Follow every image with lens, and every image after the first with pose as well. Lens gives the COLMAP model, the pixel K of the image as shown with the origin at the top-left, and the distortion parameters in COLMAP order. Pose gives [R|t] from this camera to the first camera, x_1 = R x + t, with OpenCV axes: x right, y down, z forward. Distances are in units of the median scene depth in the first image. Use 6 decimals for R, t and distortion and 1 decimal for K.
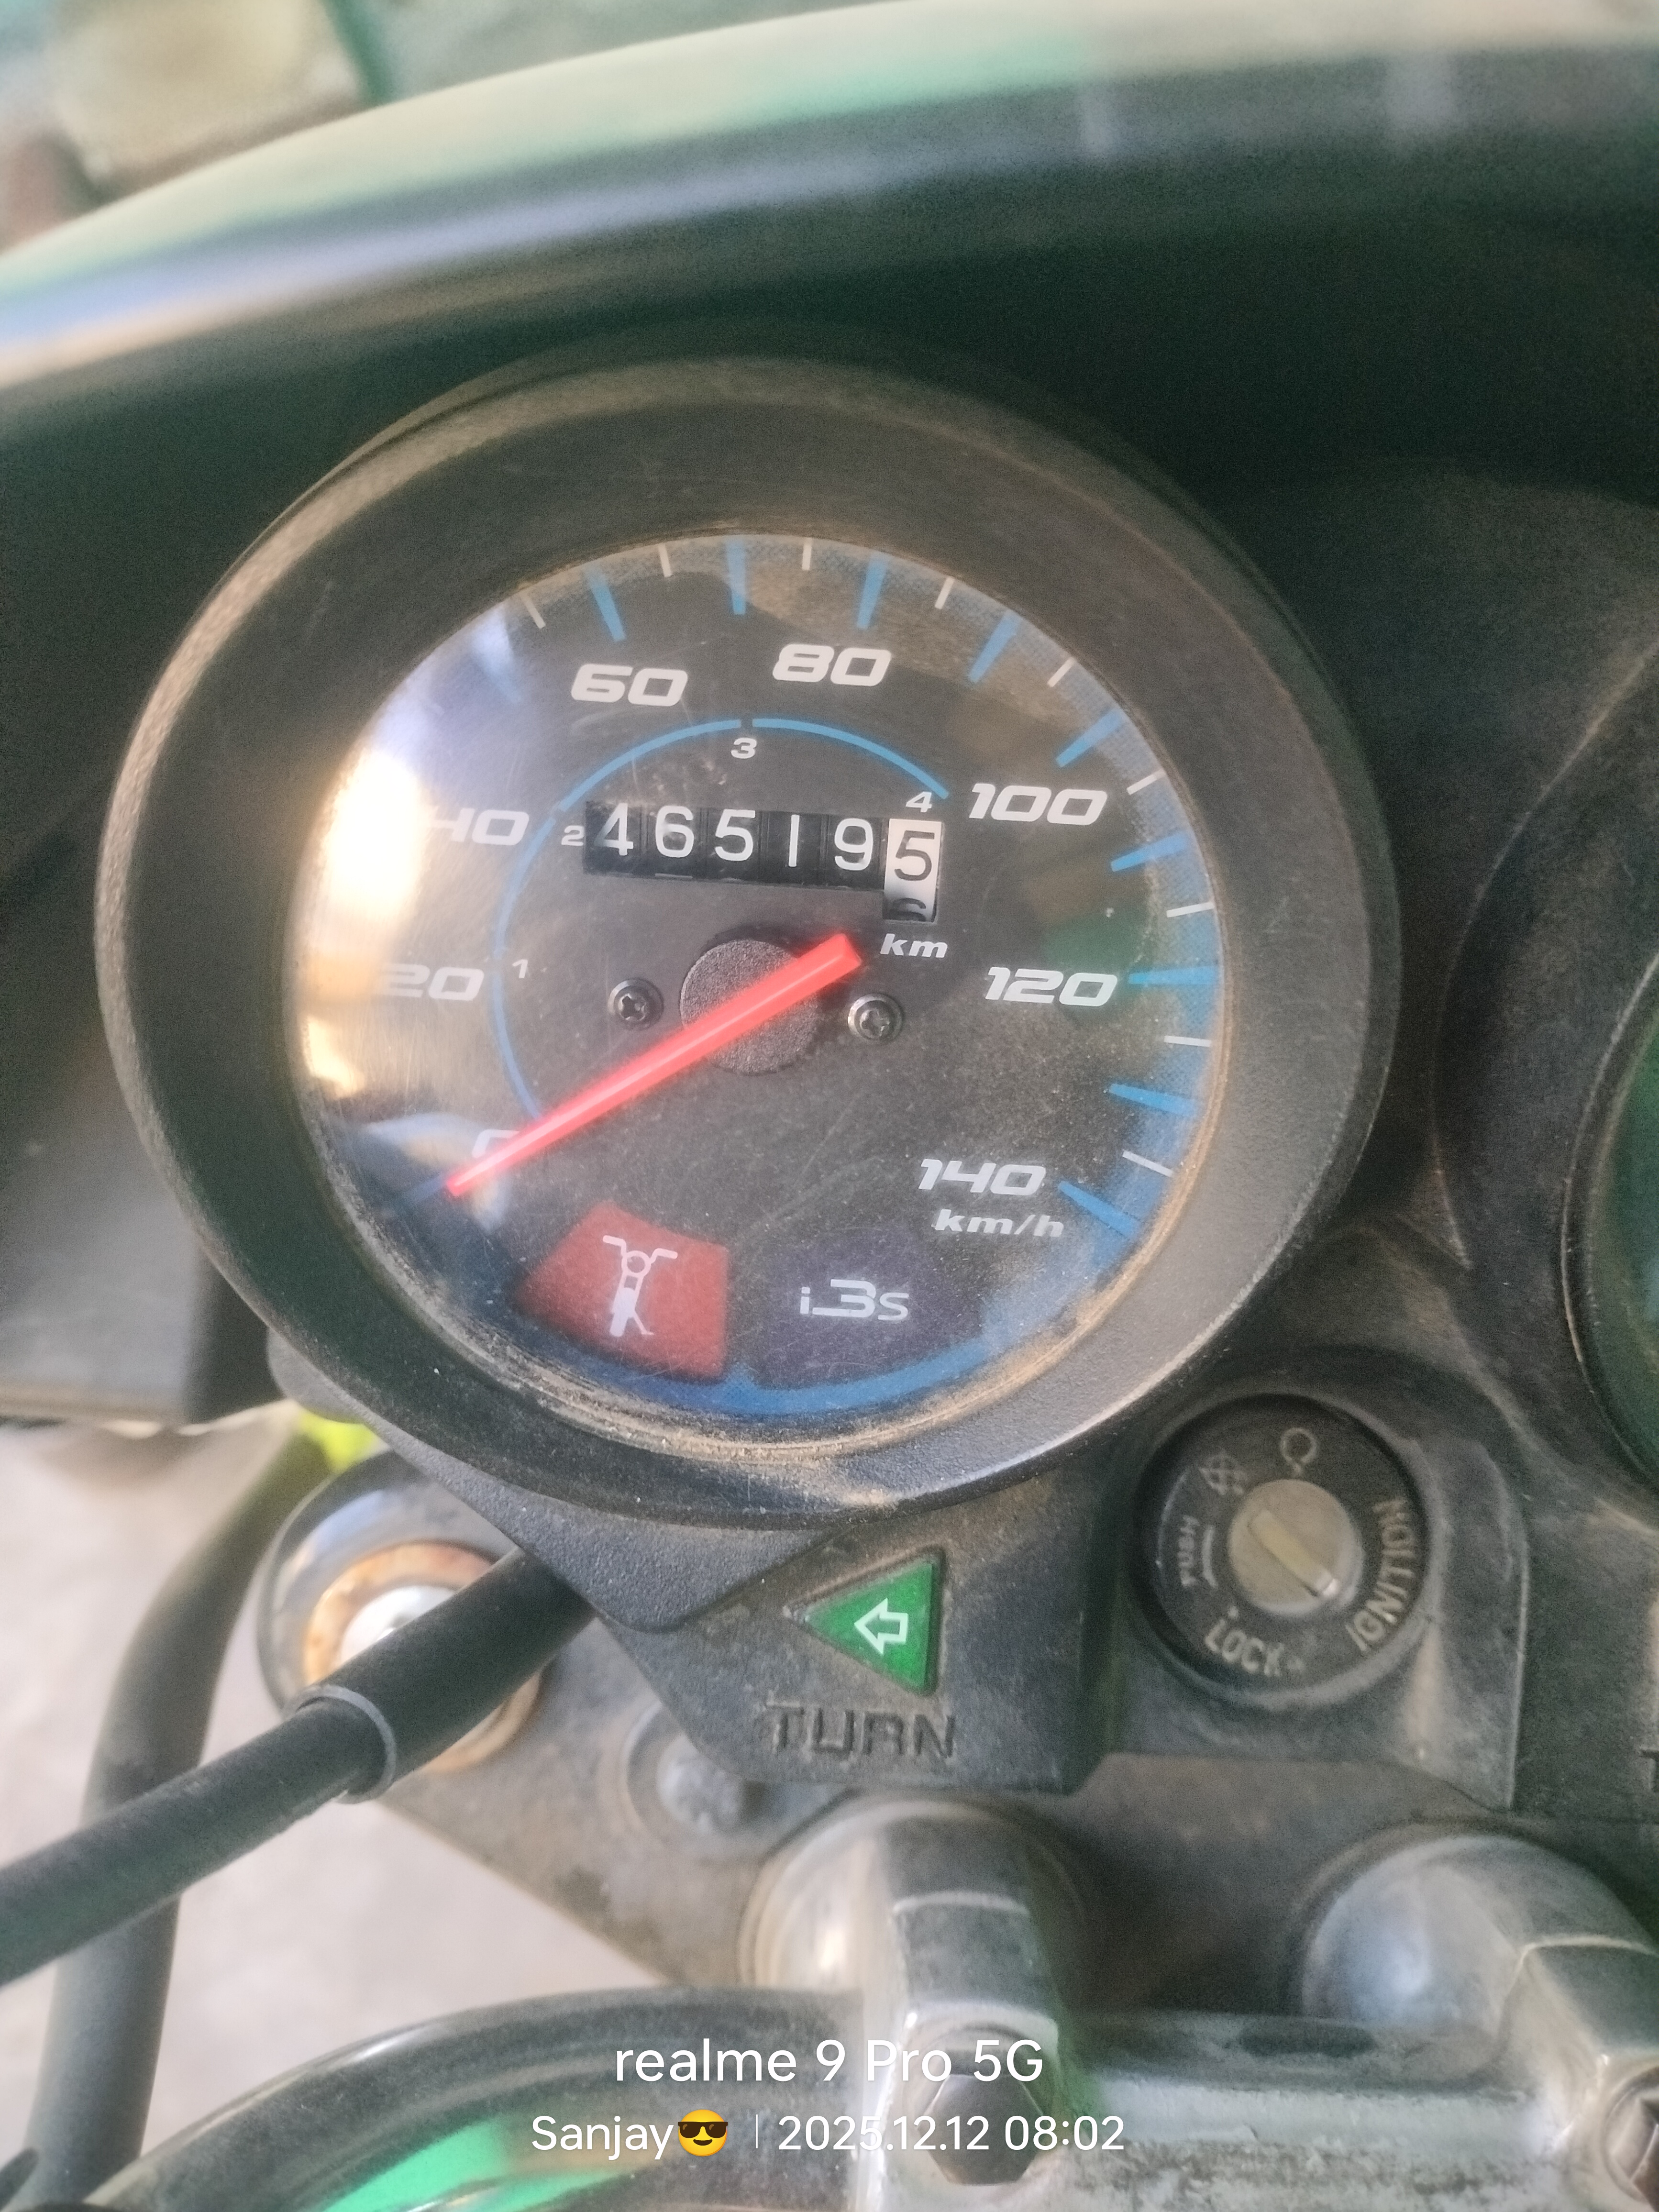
lens RADIAL K [[1711.0, 0, 836.1], [0, 1711.0, 1136.6], [0, 0, 1]] dist [0.005288, -0.084917]
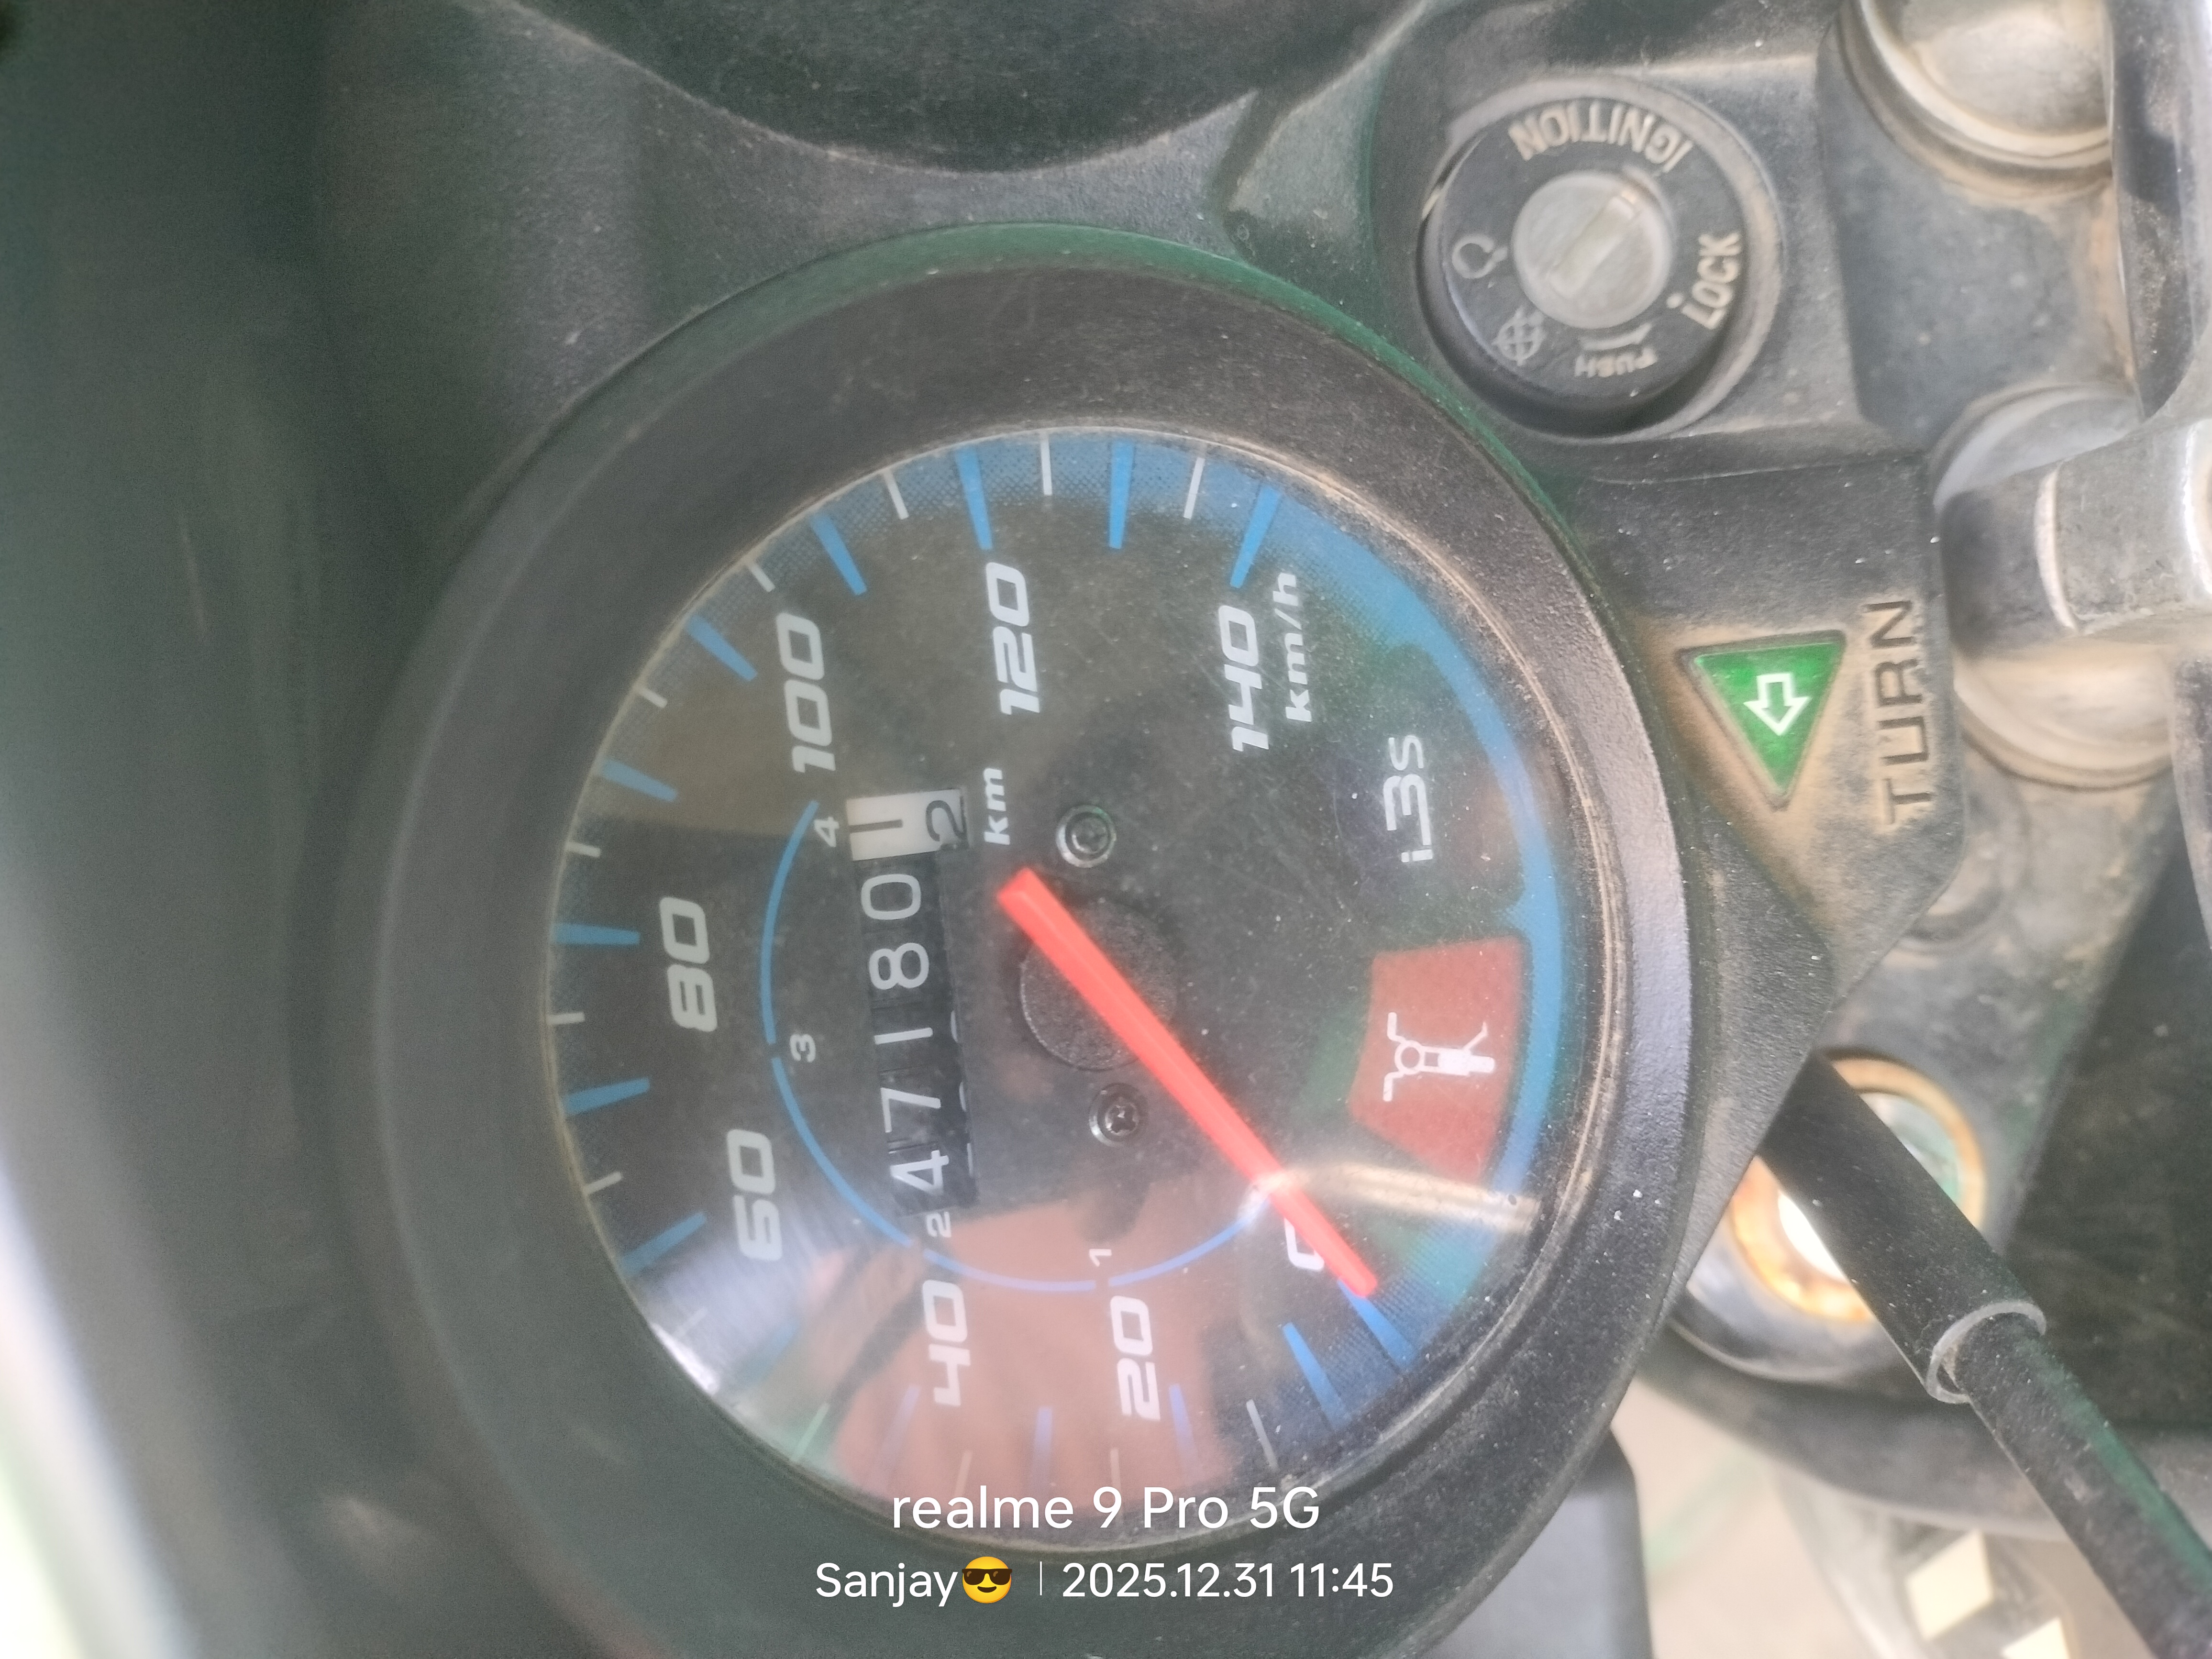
lens RADIAL K [[1711.0, 0, 1098.8], [0, 1711.0, 837.4], [0, 0, 1]] dist [0.005288, -0.084917]
pose [[-0.175431, -0.984373, -0.015298, 0.033955], [0.984413, -0.175198, -0.015409, -0.049108], [0.012488, -0.017763, 0.999764, 0.150279]]
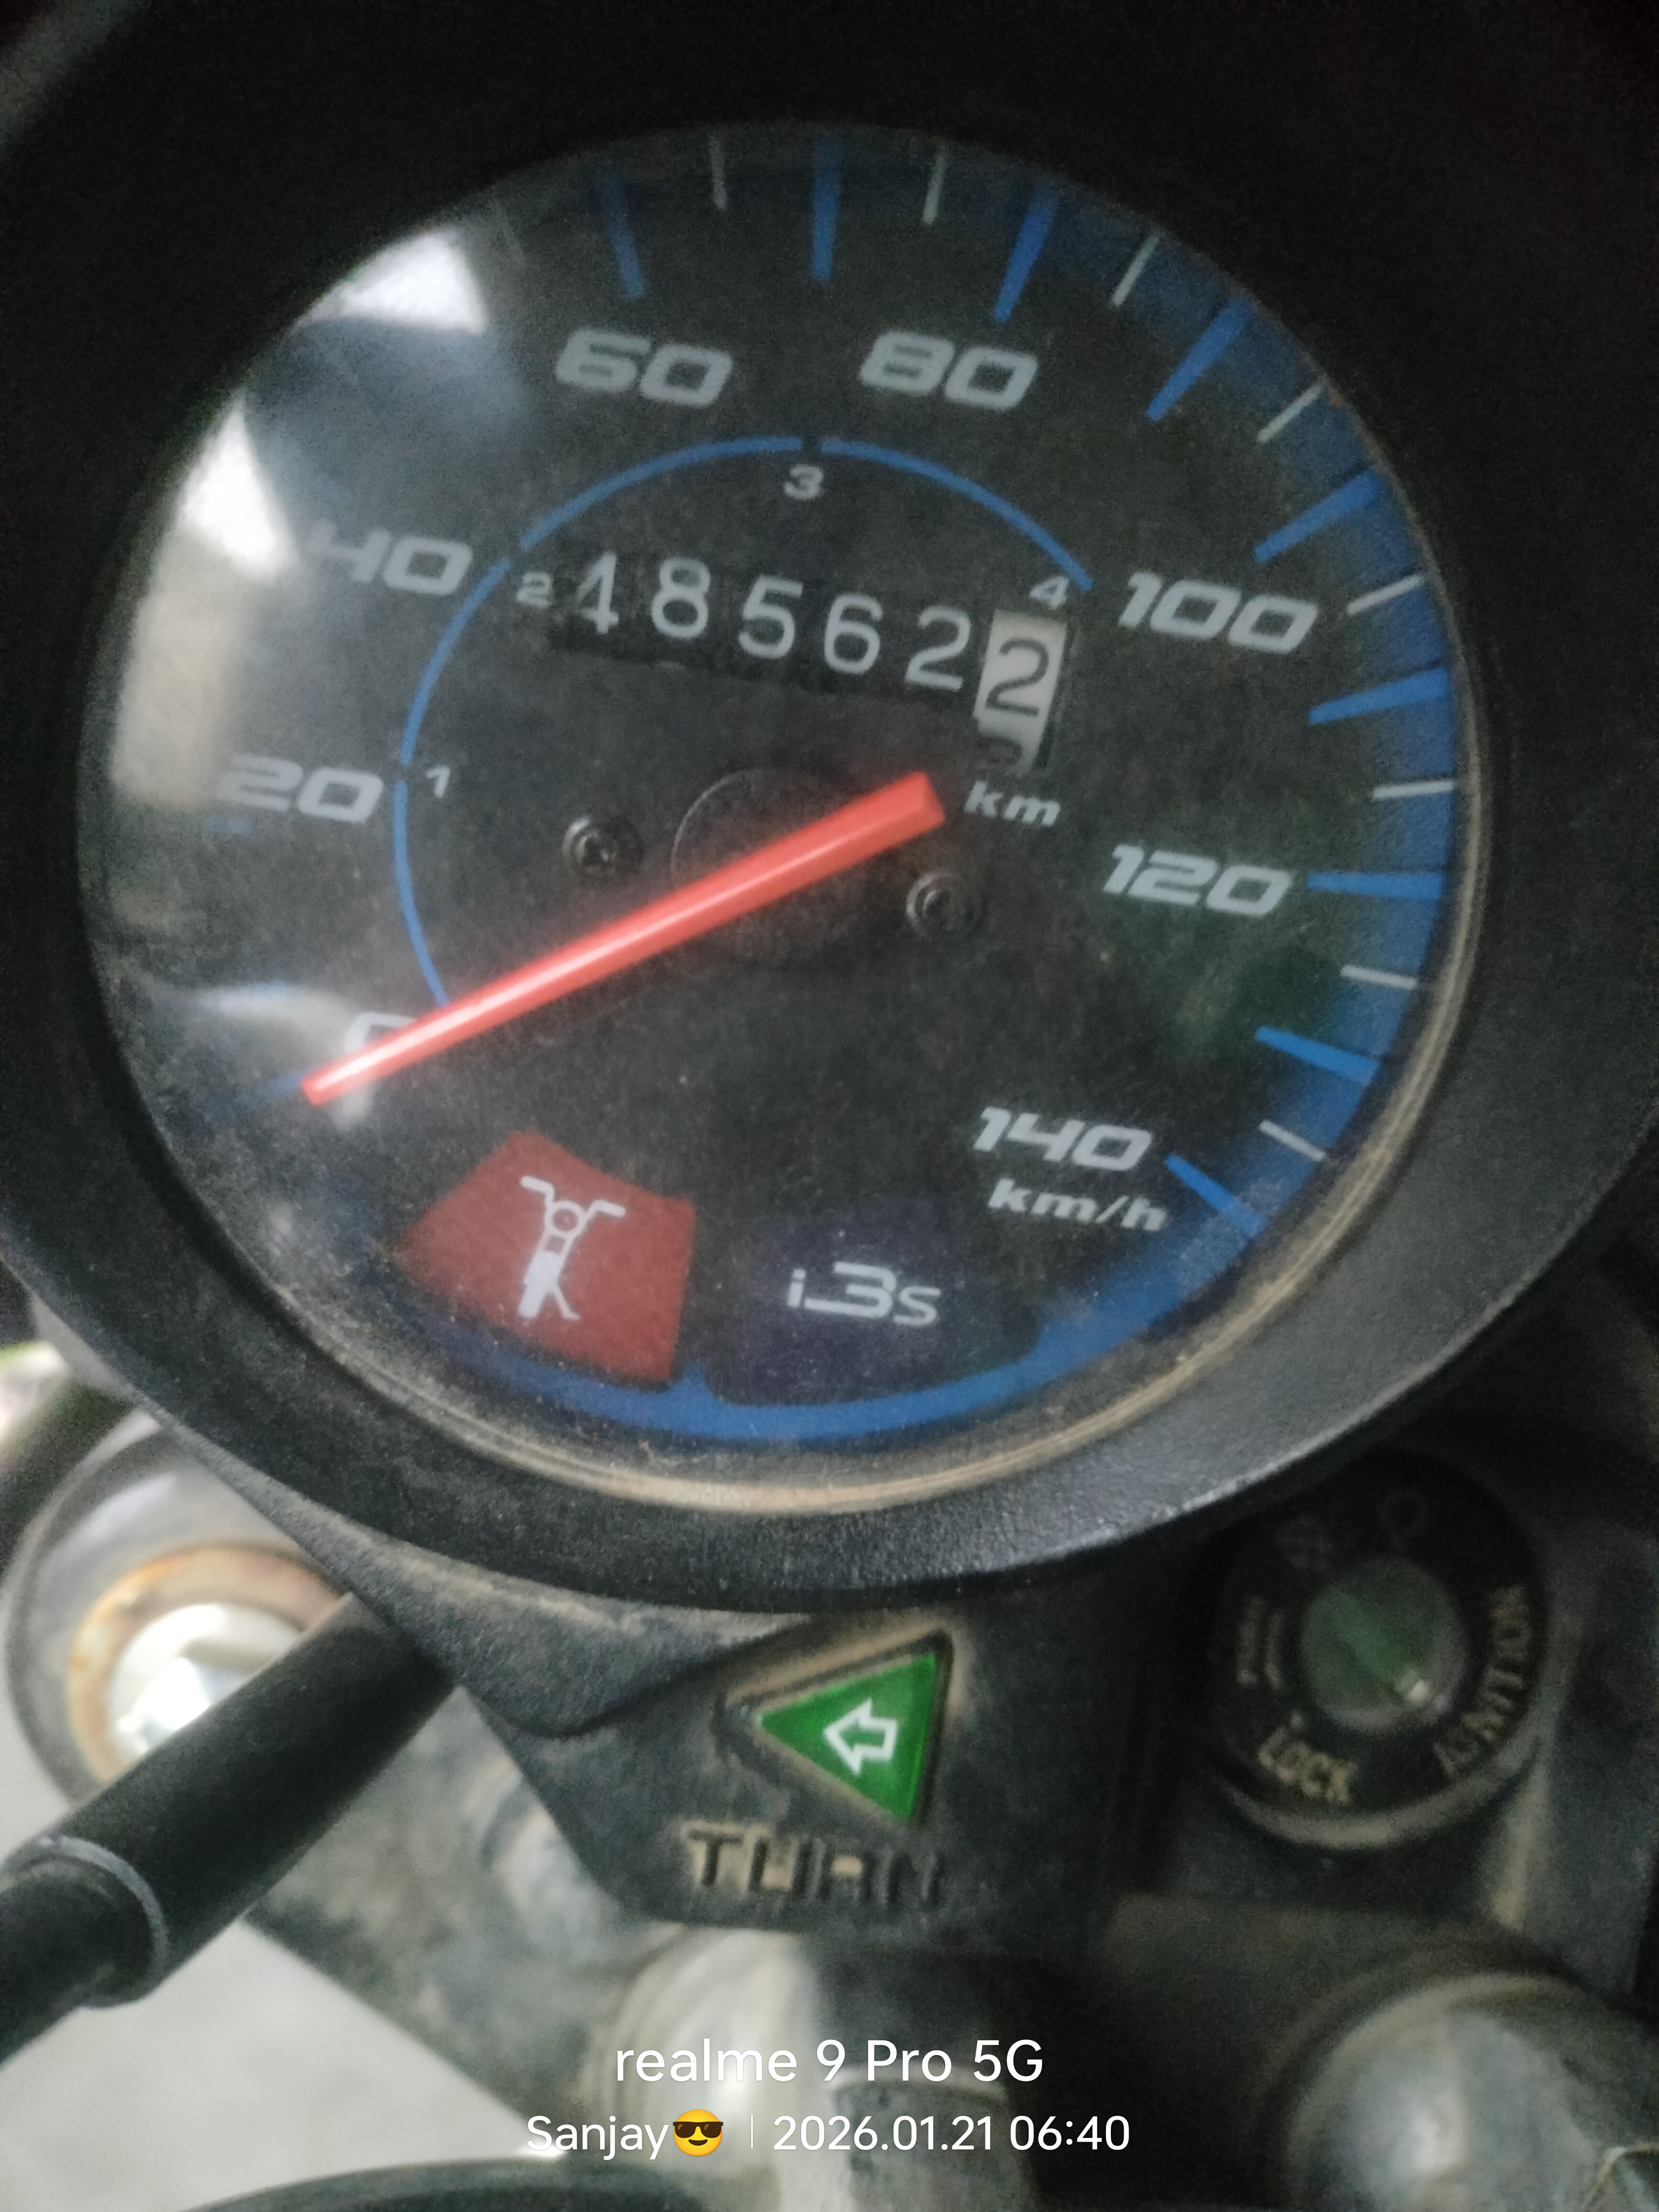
lens RADIAL K [[1711.0, 0, 821.8], [0, 1711.0, 1112.0], [0, 0, 1]] dist [0.005288, -0.084917]
pose [[0.993117, 0.082827, 0.082814, -0.077880], [-0.085879, 0.995725, 0.033997, -0.003563], [-0.079644, -0.040875, 0.995985, 0.302210]]
